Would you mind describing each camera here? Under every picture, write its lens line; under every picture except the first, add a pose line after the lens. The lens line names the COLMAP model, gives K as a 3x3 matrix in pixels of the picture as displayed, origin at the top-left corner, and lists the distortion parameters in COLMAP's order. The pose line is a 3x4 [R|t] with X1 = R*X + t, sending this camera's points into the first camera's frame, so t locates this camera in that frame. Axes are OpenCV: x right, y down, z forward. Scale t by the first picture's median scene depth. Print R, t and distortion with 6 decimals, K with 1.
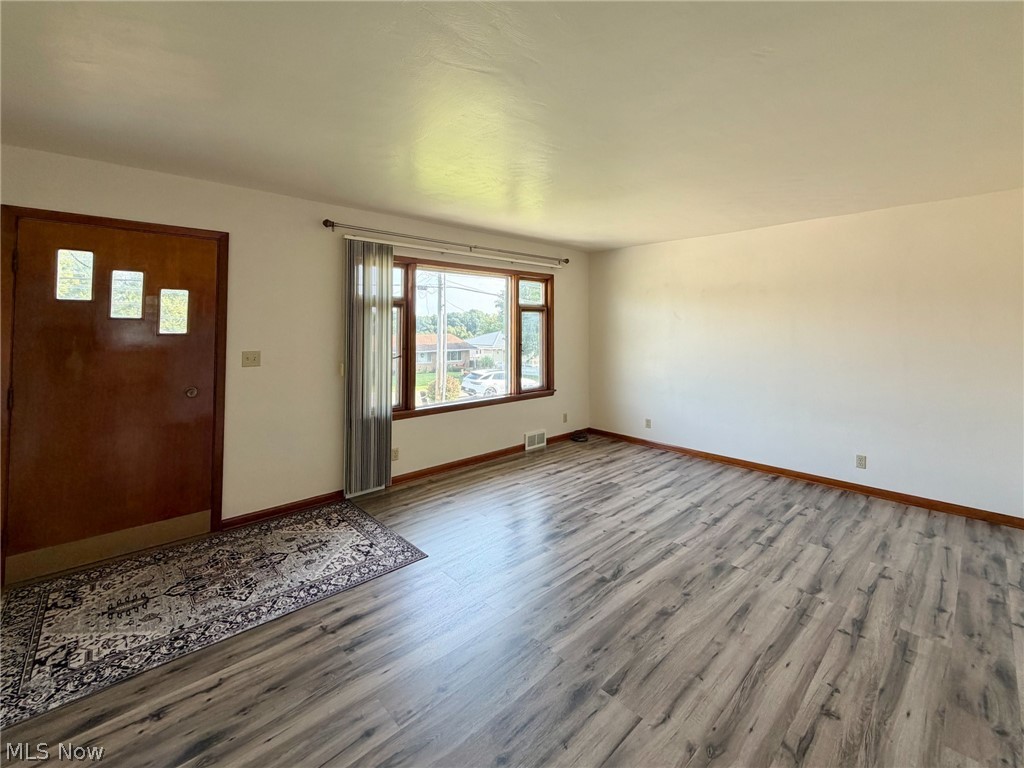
lens RADIAL K [[408.5, 0, 508.9], [0, 408.5, 383.2], [0, 0, 1]] dist [0.001365, -0.000062]
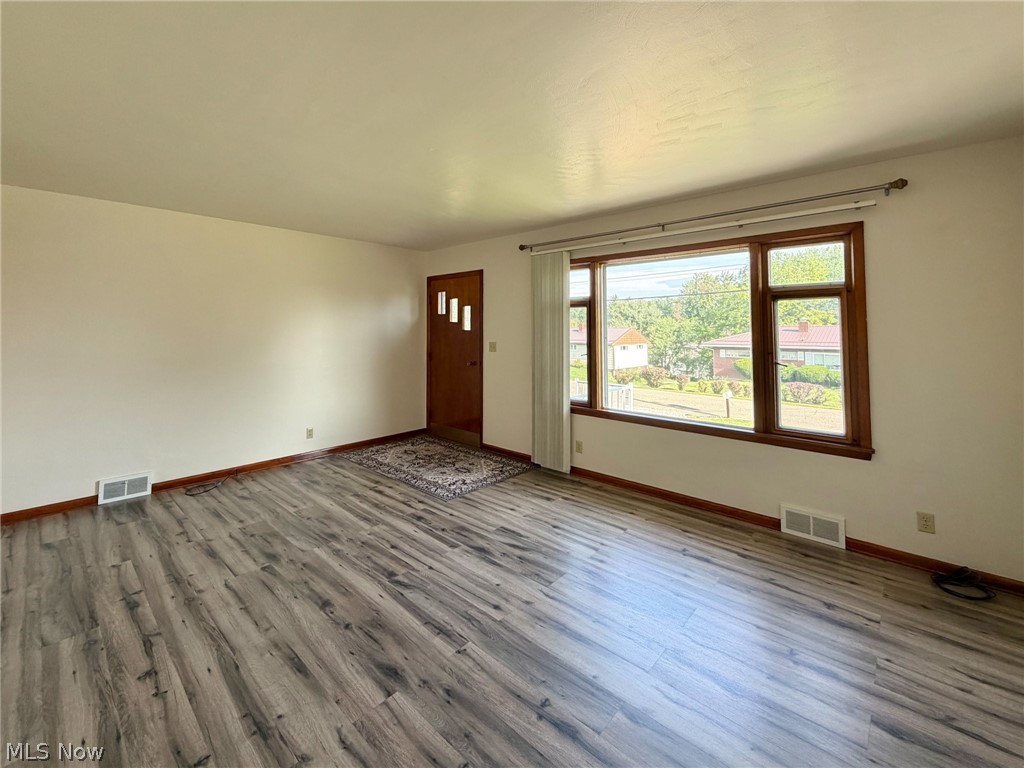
lens RADIAL K [[419.0, 0, 515.0], [0, 419.0, 381.1], [0, 0, 1]] dist [0.001979, -0.000050]
pose [[0.132048, 0.121066, -0.983822, 1.179845], [-0.135814, 0.985363, 0.103026, -0.129481], [0.981895, 0.120012, 0.146558, 1.047203]]
